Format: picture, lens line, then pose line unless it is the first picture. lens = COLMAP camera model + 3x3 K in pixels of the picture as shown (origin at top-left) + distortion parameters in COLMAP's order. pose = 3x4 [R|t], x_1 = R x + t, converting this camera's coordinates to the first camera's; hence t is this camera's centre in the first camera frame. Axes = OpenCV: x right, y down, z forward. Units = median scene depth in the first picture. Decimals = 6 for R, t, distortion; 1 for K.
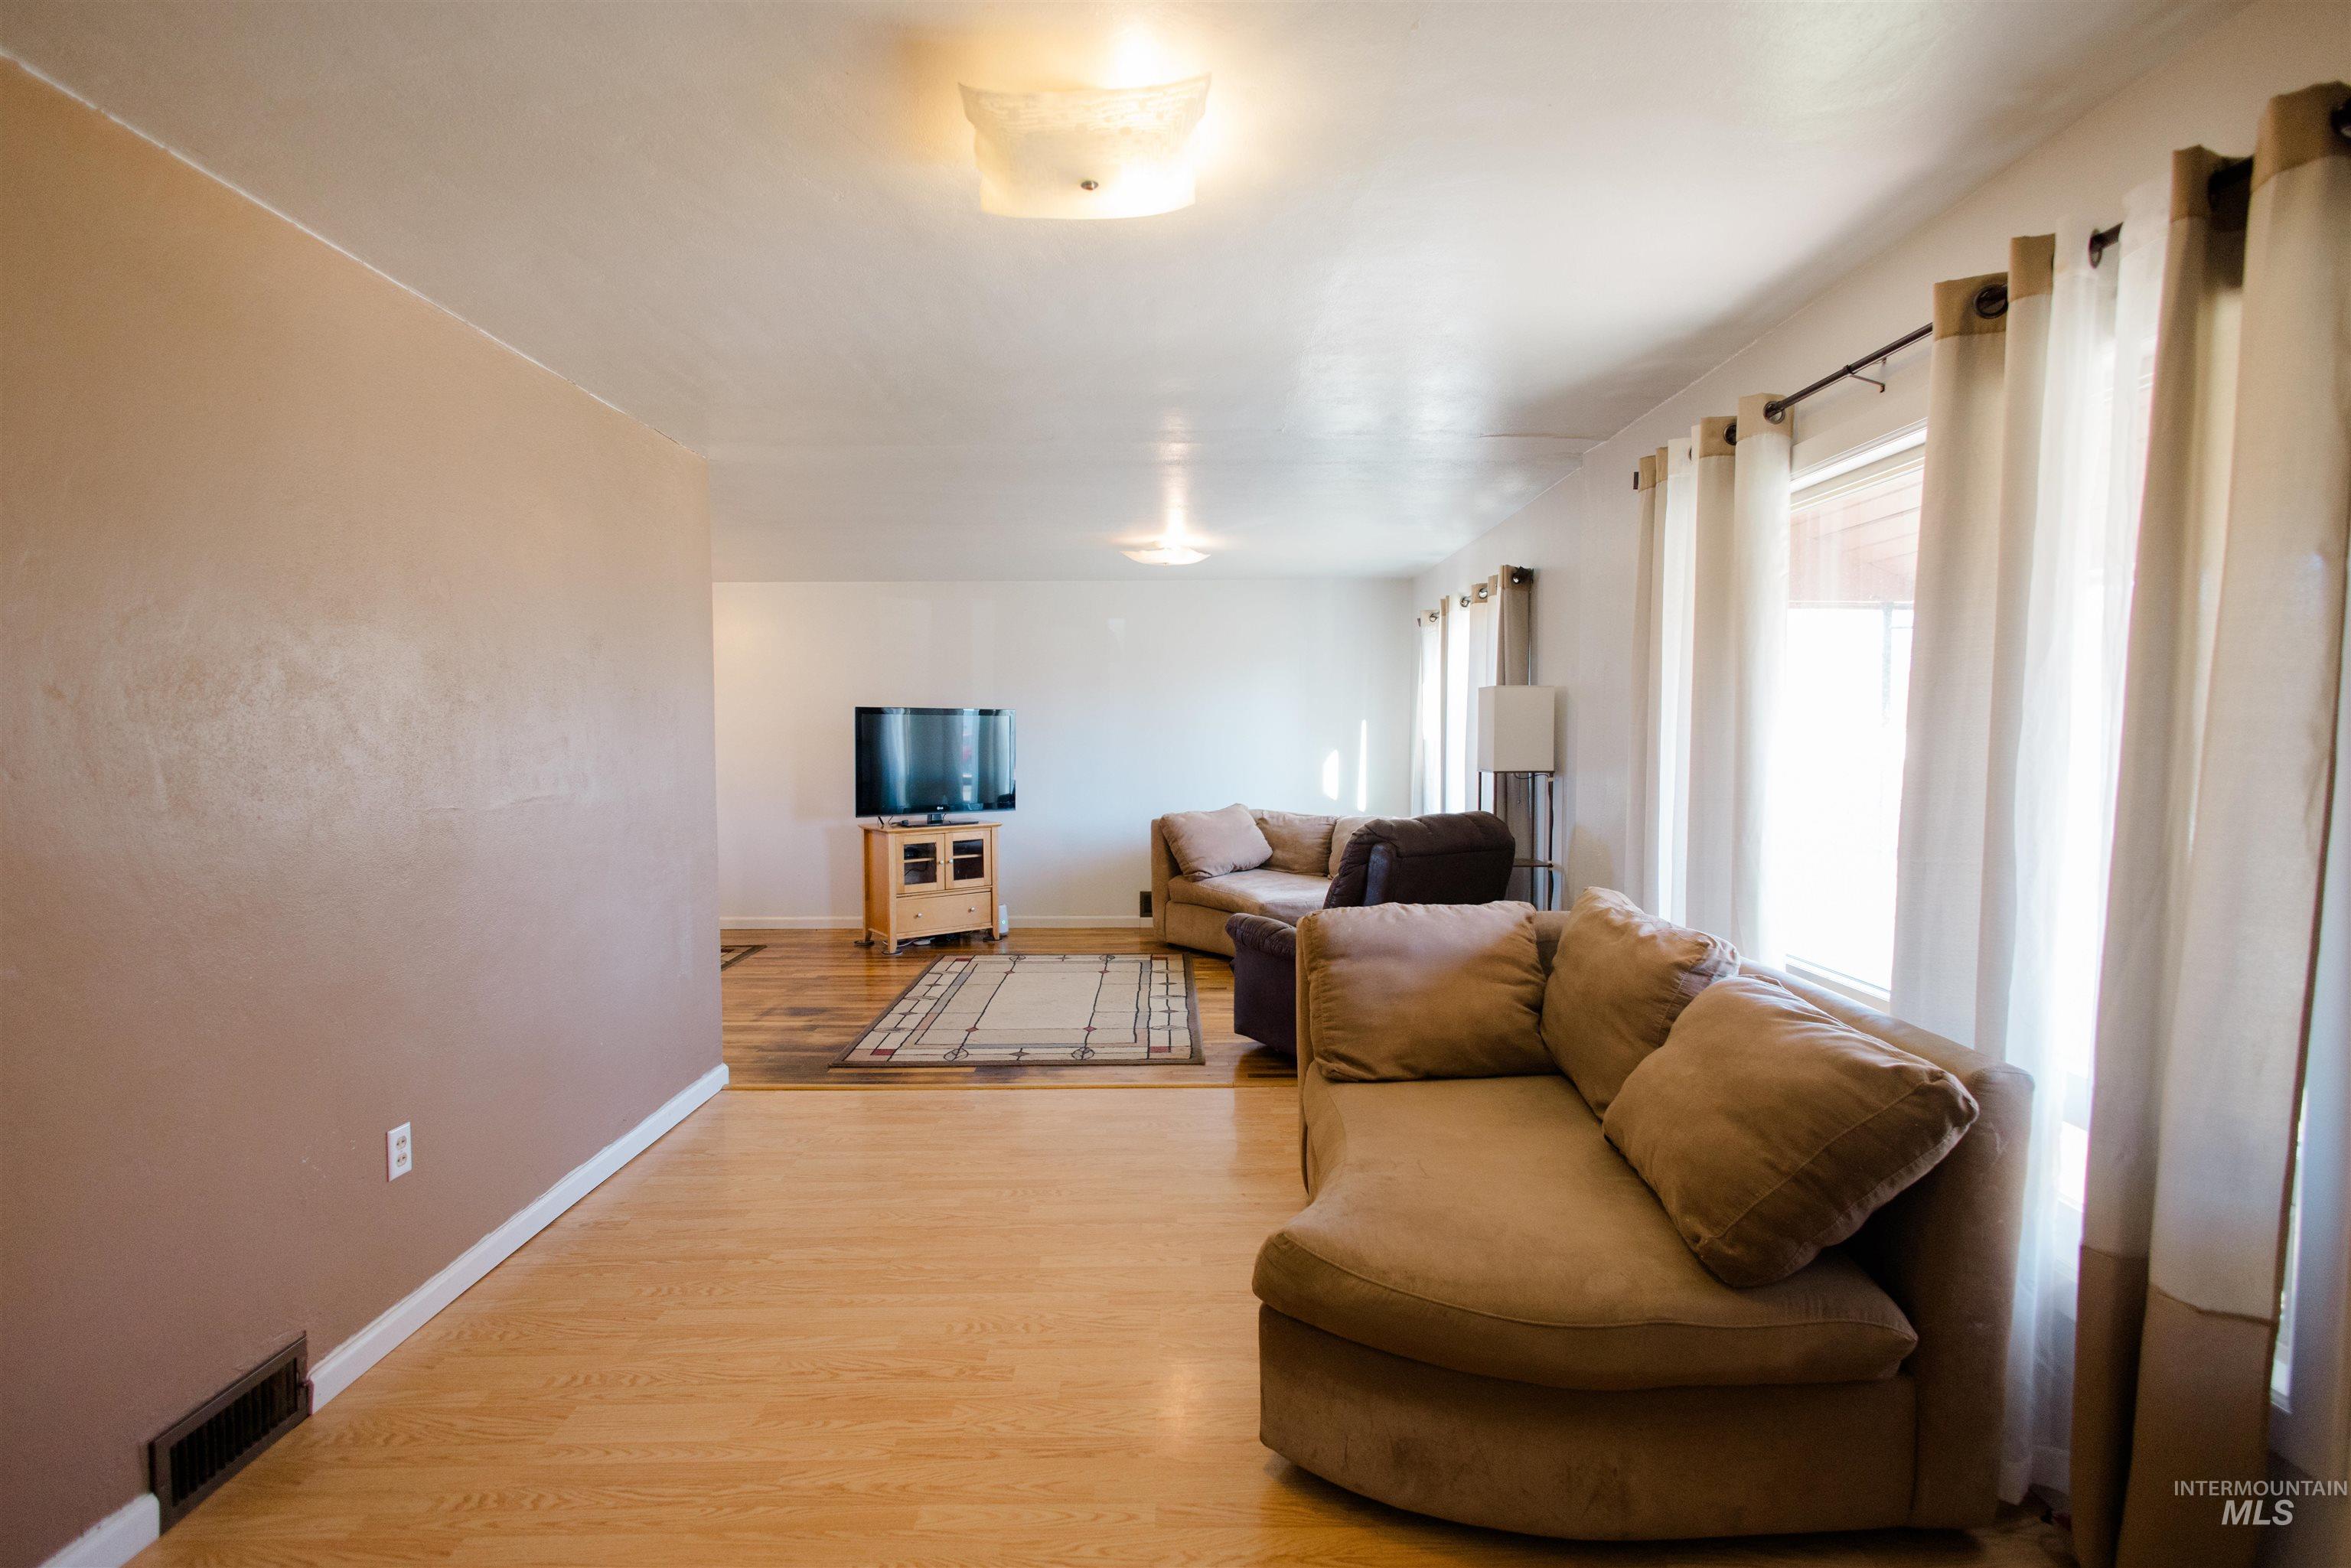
lens RADIAL K [[1095.6, 0, 1169.1], [0, 1095.6, 783.0], [0, 0, 1]] dist [0.007073, -0.000573]
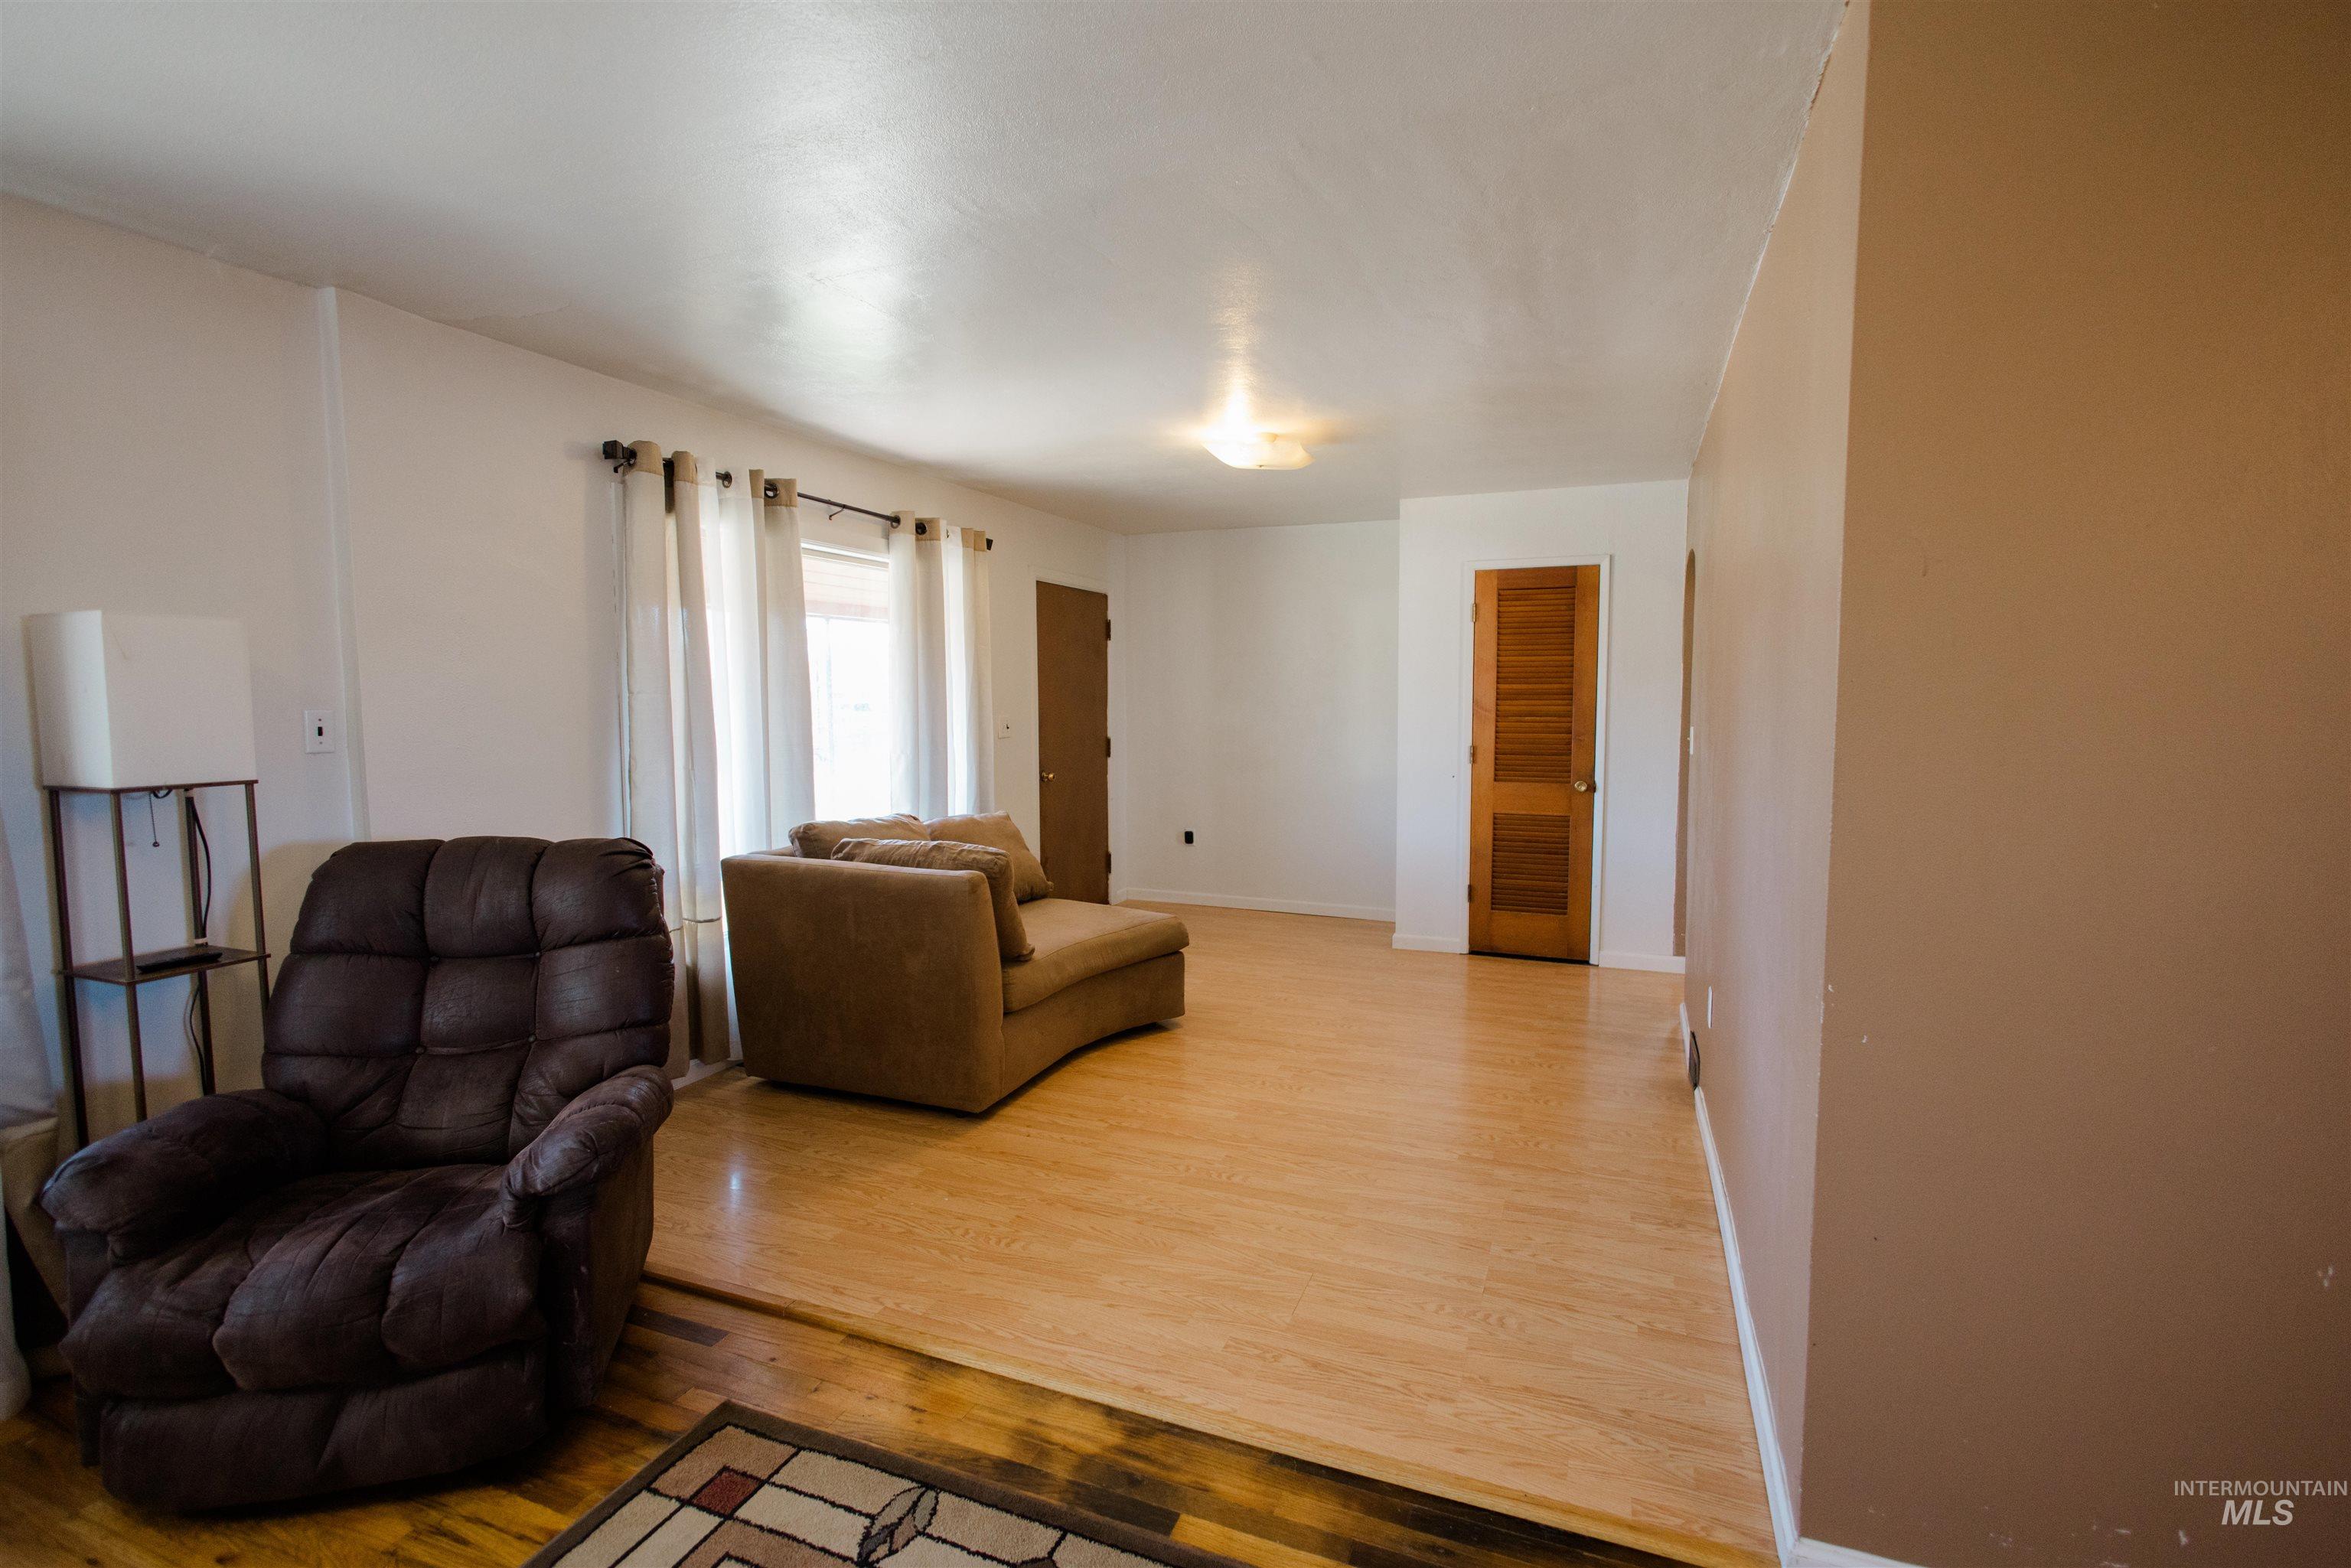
lens RADIAL K [[1073.6, 0, 1175.0], [0, 1073.6, 778.9], [0, 0, 1]] dist [0.002300, -0.001604]
pose [[-0.926678, -0.021883, 0.375218, -0.299438], [0.025570, 0.992321, 0.121021, -0.059380], [-0.374985, 0.121742, -0.919002, 1.247554]]
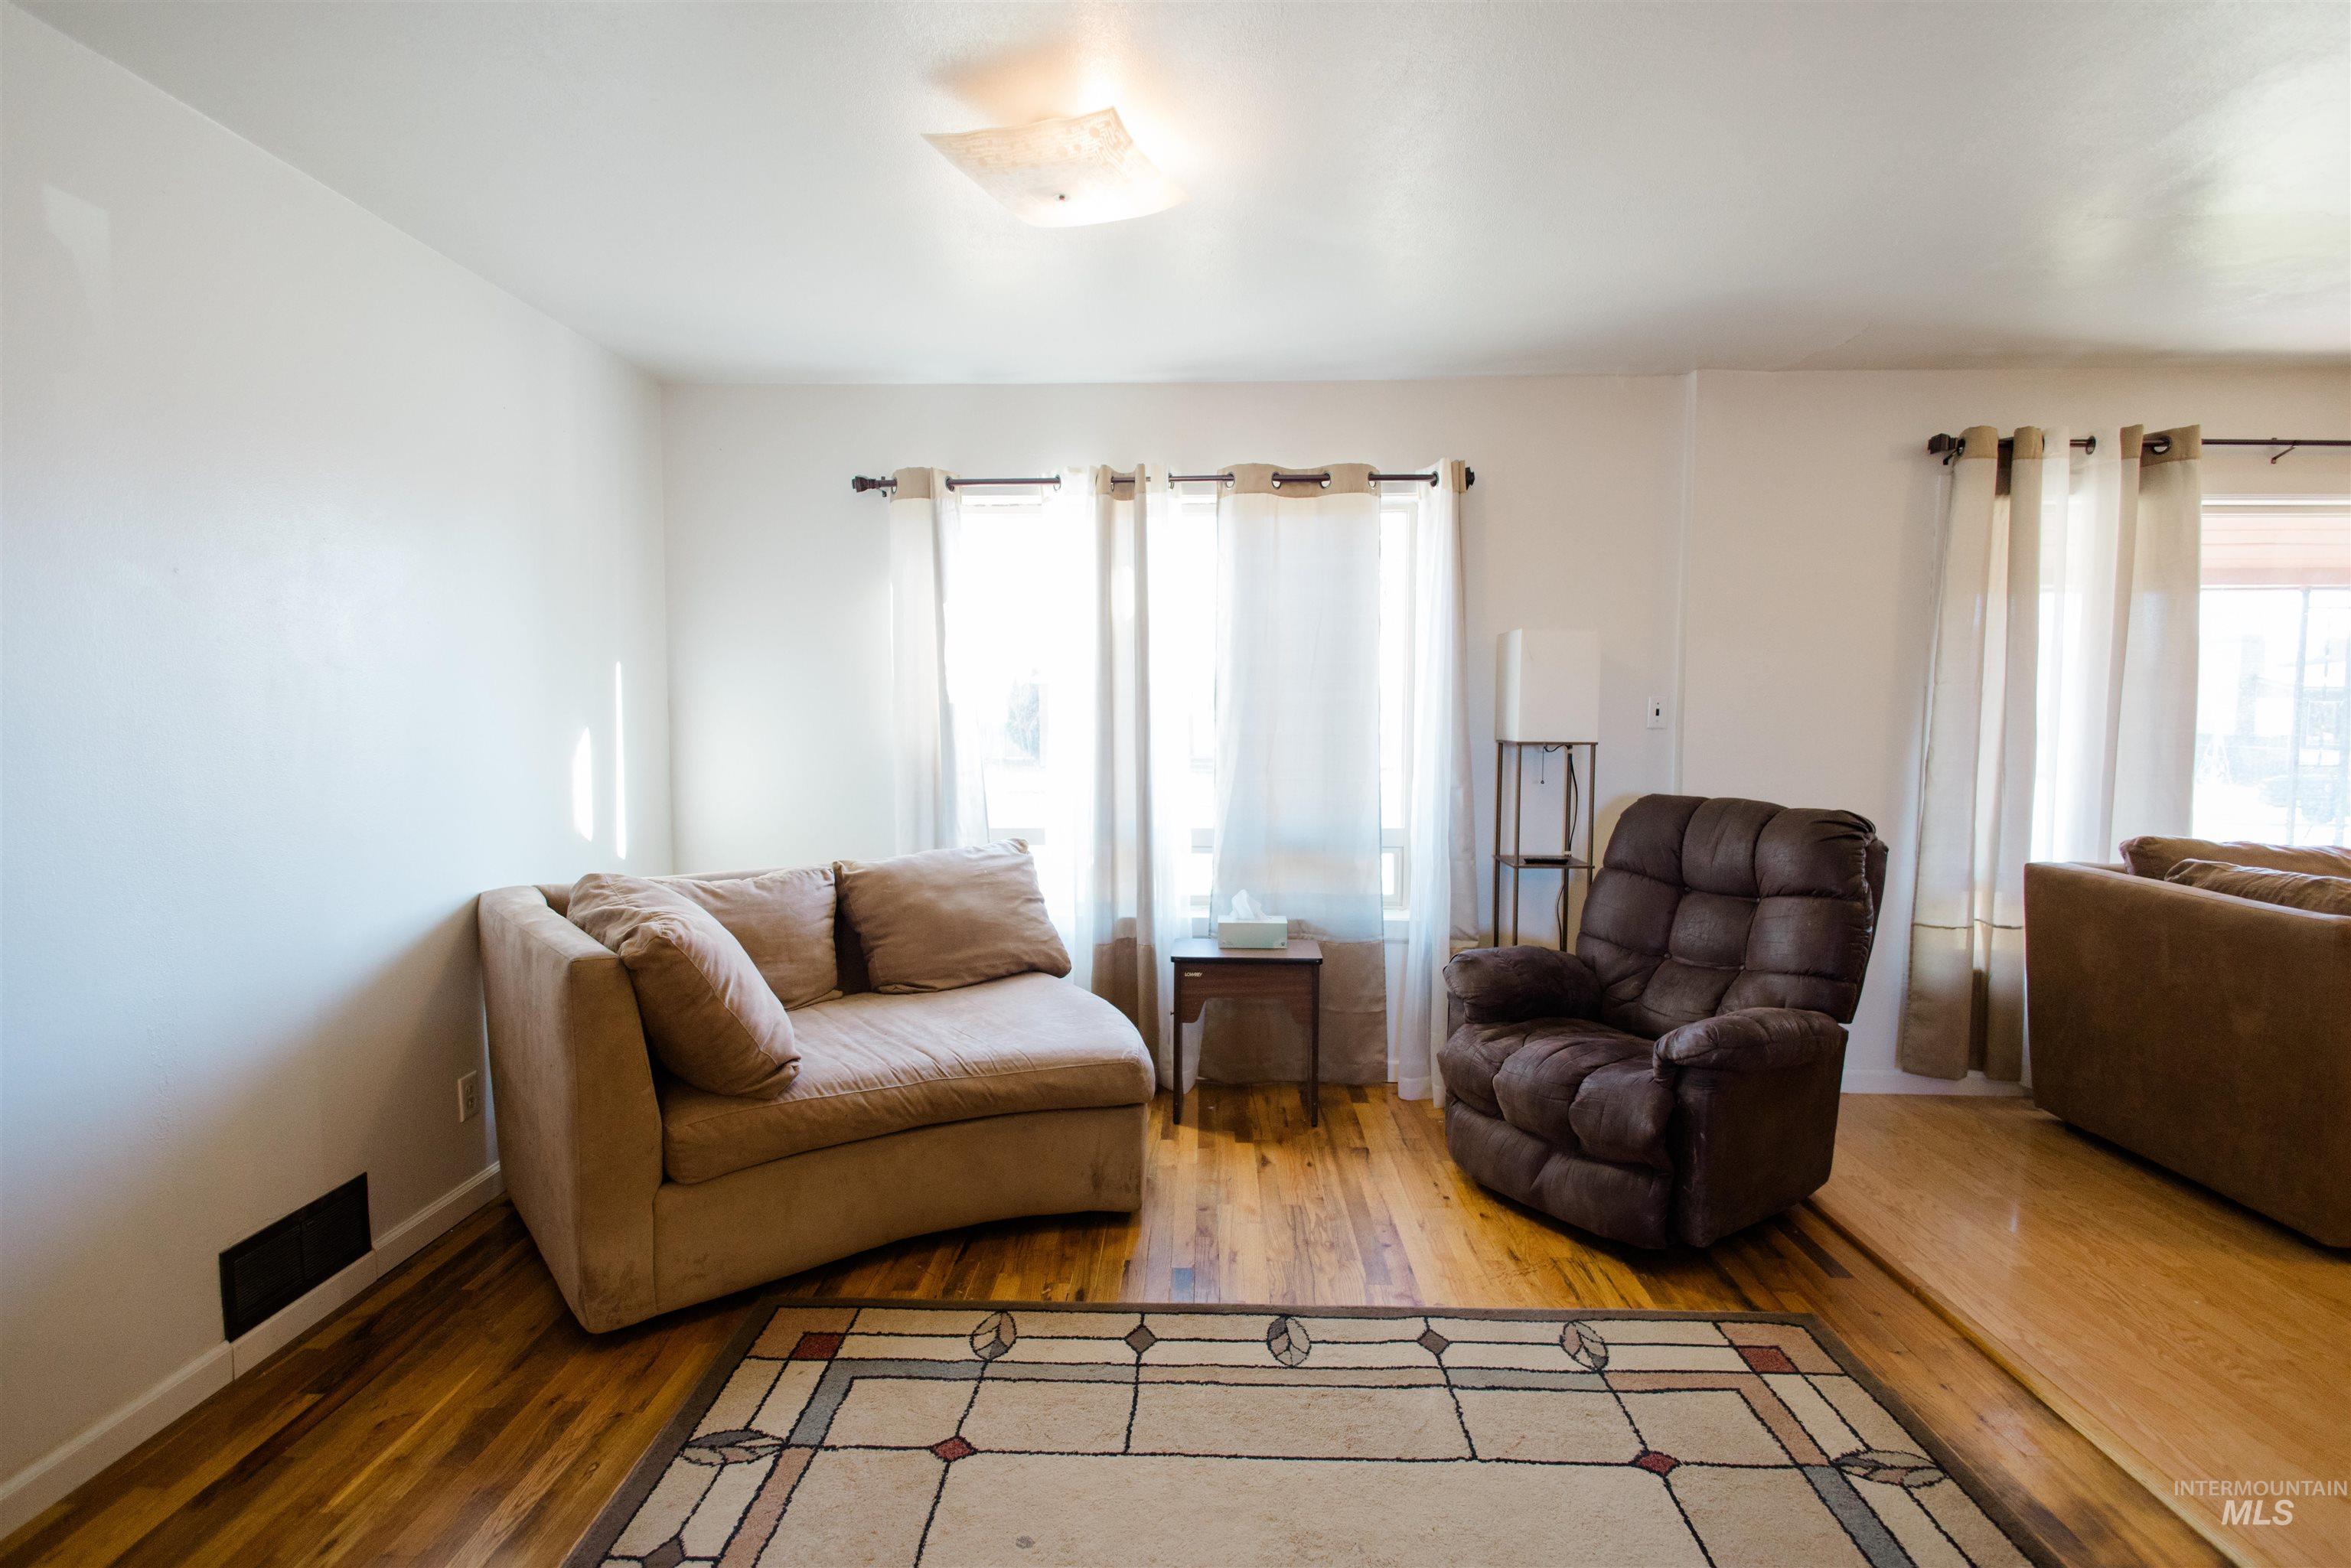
lens RADIAL K [[1129.2, 0, 1170.2], [0, 1129.2, 784.8], [0, 0, 1]] dist [0.008332, -0.004667]
pose [[0.033747, -0.063869, 0.997388, -0.473749], [0.044032, 0.997082, 0.062360, -0.040642], [-0.998460, 0.041813, 0.036460, 1.204243]]
